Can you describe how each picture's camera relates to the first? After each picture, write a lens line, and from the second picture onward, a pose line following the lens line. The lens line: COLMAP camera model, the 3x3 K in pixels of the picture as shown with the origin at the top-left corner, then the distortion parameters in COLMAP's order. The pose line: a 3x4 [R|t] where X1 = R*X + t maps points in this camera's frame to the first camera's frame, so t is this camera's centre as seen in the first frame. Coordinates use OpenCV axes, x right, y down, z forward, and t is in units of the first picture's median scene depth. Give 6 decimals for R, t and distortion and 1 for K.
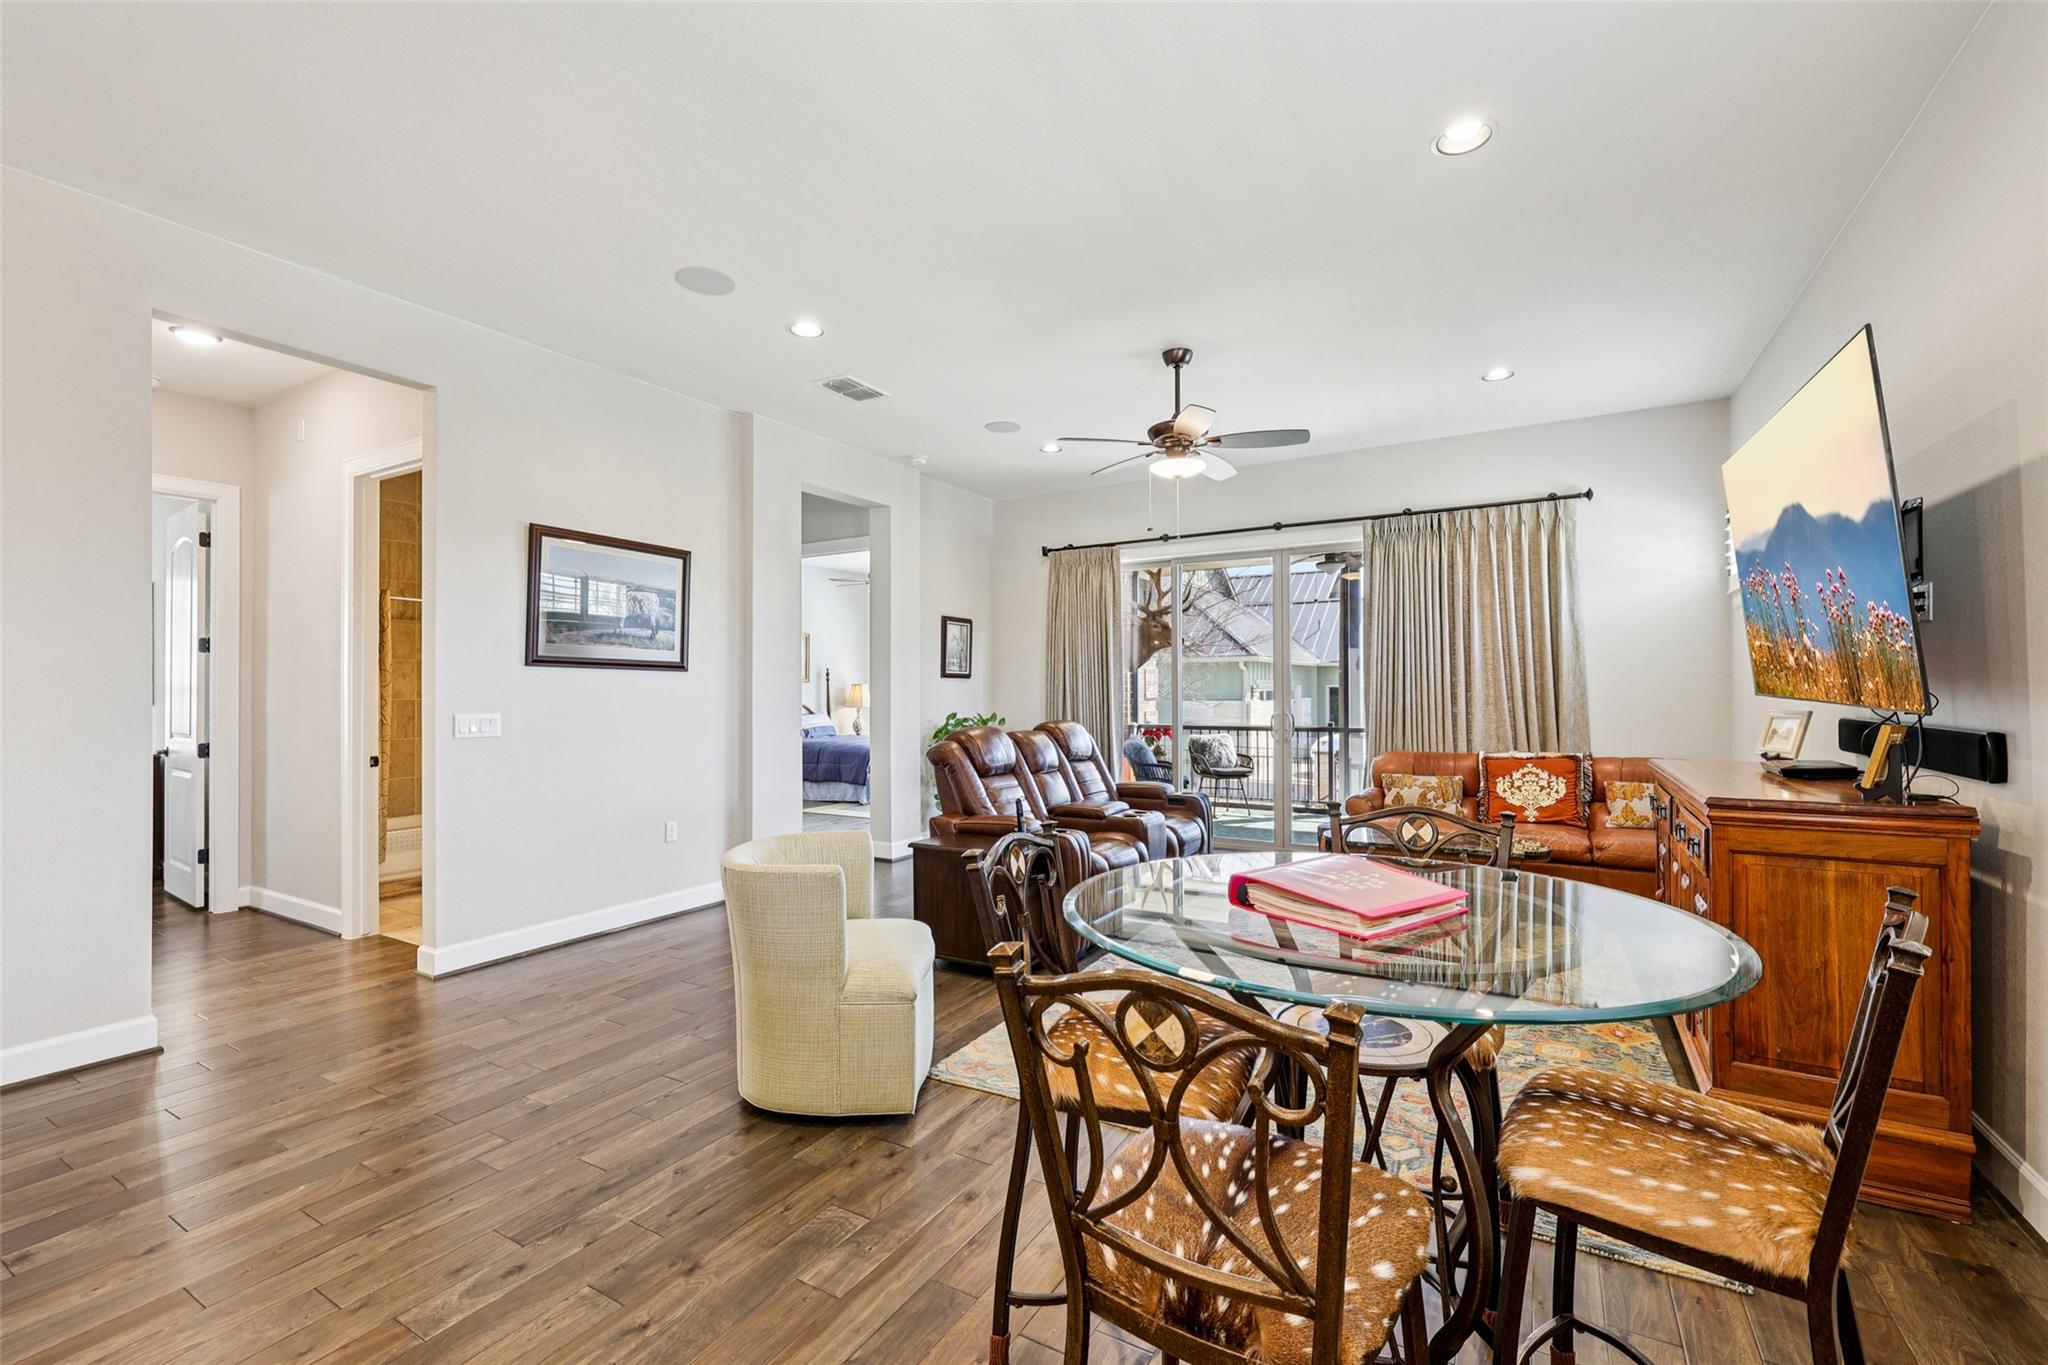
lens RADIAL K [[864.2, 0, 1027.6], [0, 864.2, 688.0], [0, 0, 1]] dist [-0.000566, 0.000053]
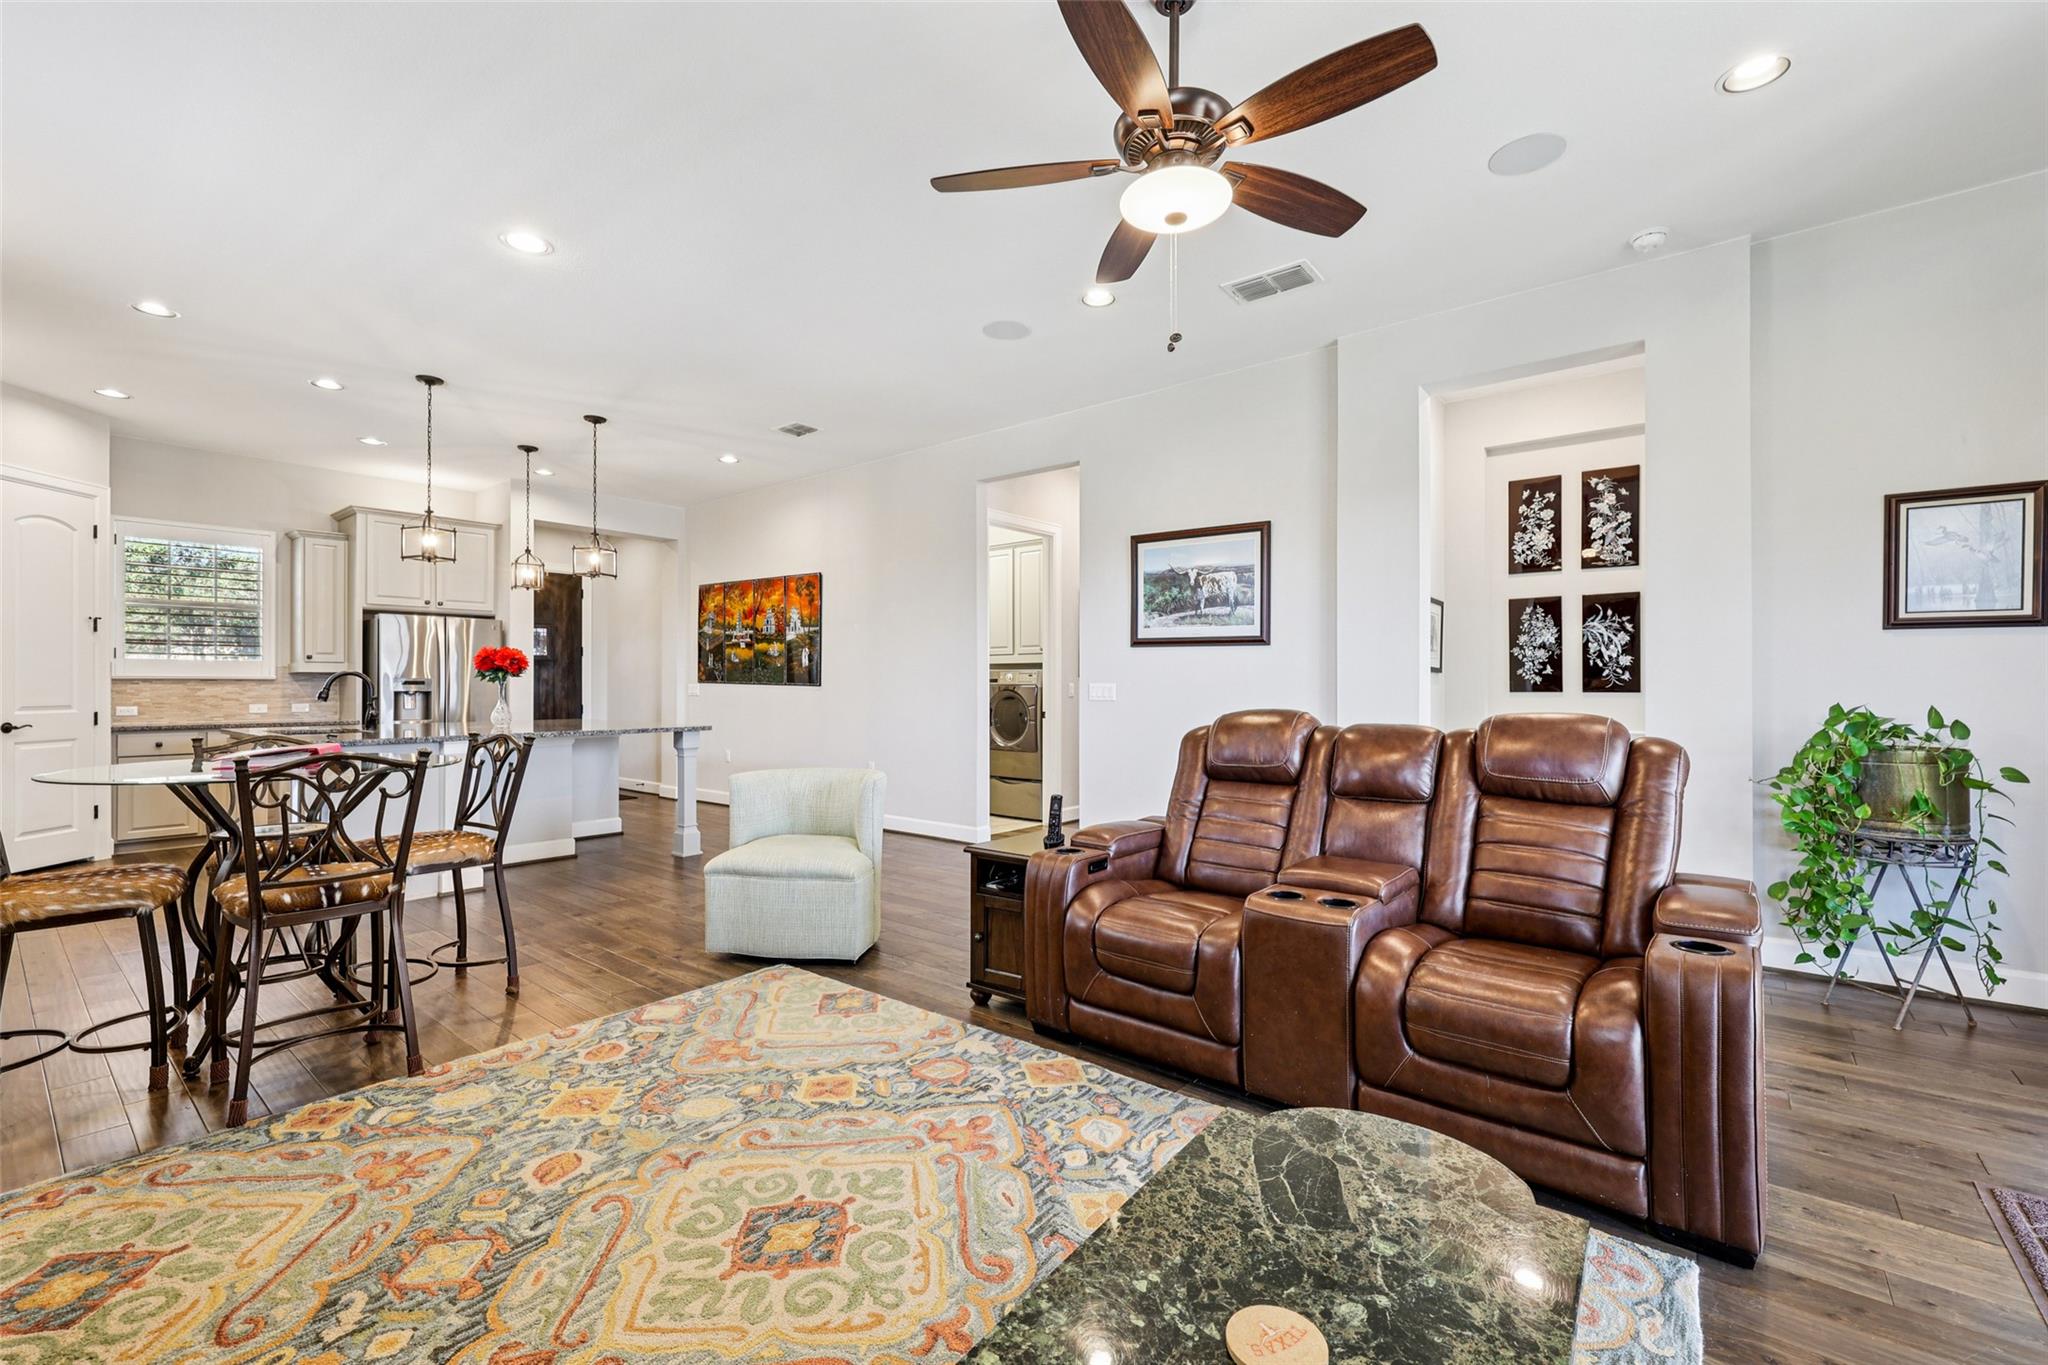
lens RADIAL K [[867.2, 0, 1032.6], [0, 867.2, 679.2], [0, 0, 1]] dist [-0.000067, 0.000509]
pose [[-0.145709, -0.002577, -0.989324, 0.569103], [0.002712, 0.999992, -0.003004, 0.020343], [0.989324, -0.003121, -0.145701, 0.818546]]
